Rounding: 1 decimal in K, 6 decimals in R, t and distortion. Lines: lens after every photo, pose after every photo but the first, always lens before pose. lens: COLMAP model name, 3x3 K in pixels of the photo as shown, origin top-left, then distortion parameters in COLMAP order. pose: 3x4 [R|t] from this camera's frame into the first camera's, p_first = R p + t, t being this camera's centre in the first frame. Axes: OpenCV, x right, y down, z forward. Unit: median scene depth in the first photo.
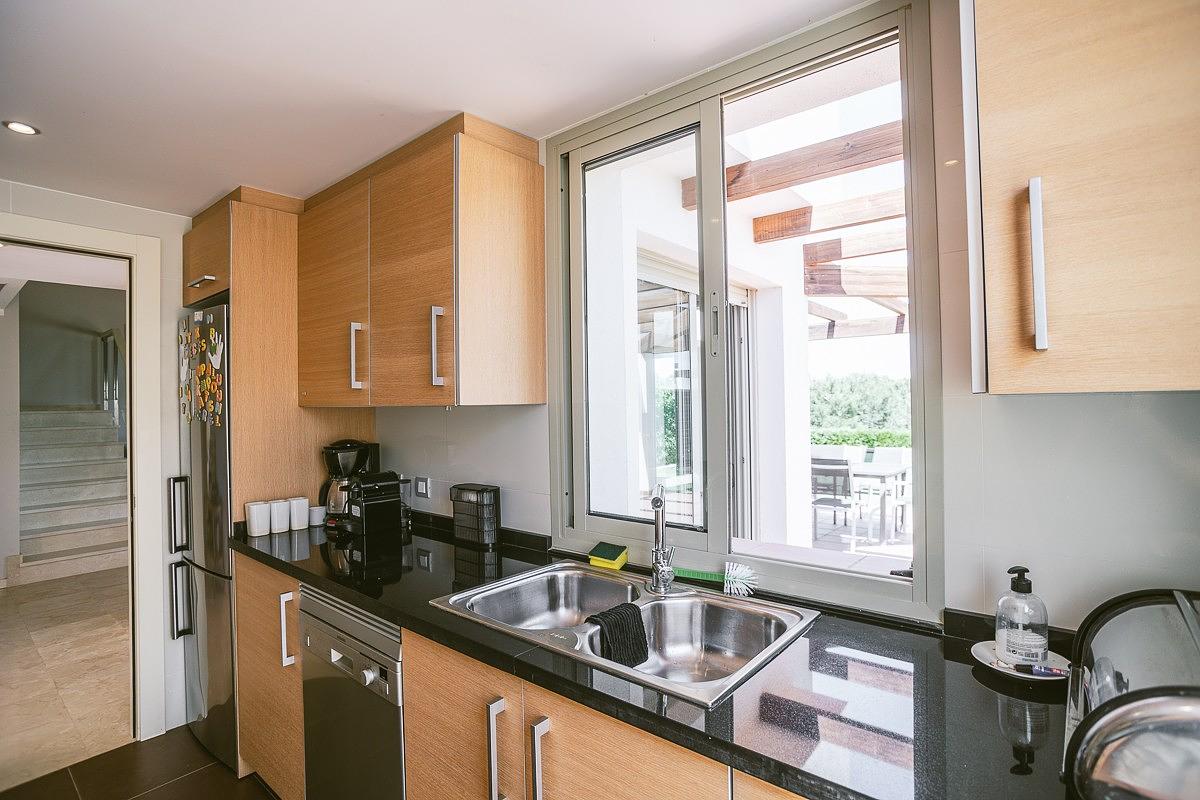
lens RADIAL K [[587.9, 0, 596.6], [0, 587.9, 402.7], [0, 0, 1]] dist [-0.056212, 0.024367]
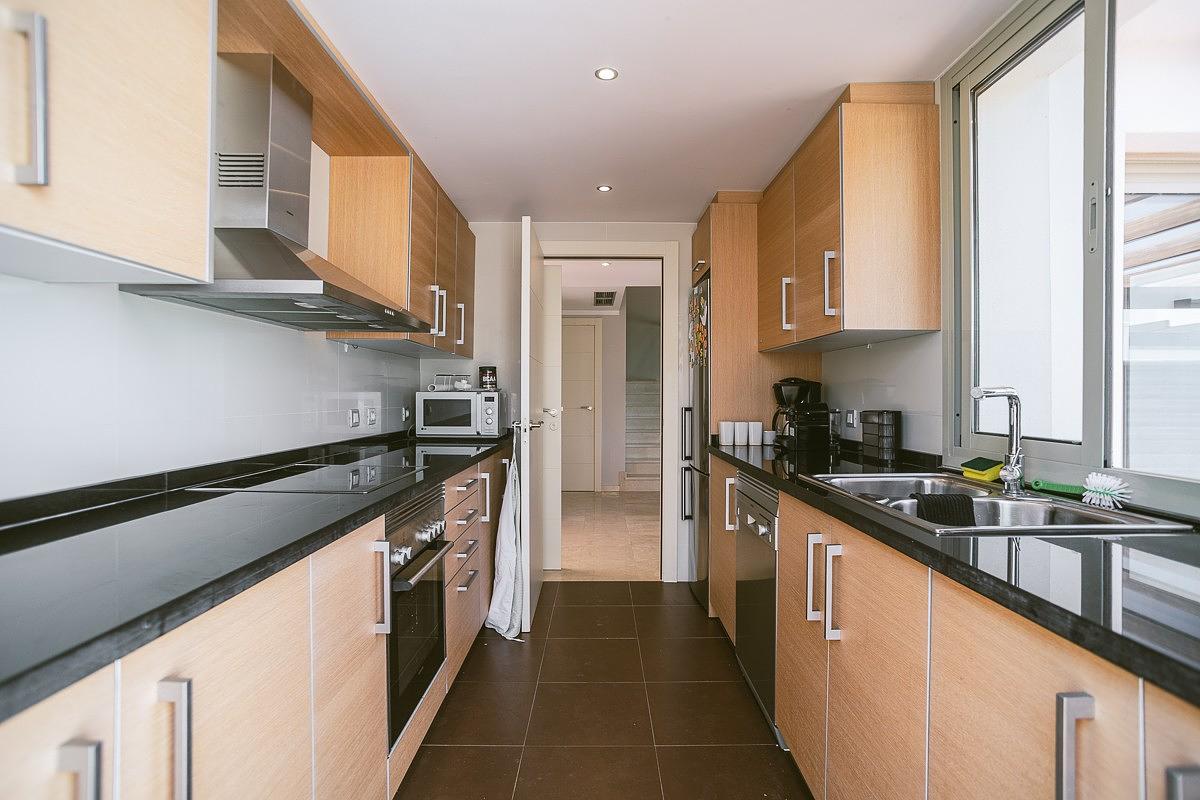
lens RADIAL K [[587.9, 0, 596.6], [0, 587.9, 402.7], [0, 0, 1]] dist [-0.056212, 0.024367]
pose [[0.643409, 0.023324, -0.765167, 0.271711], [-0.010132, 0.999708, 0.021954, 0.100755], [0.765455, -0.006373, 0.643458, -0.123124]]
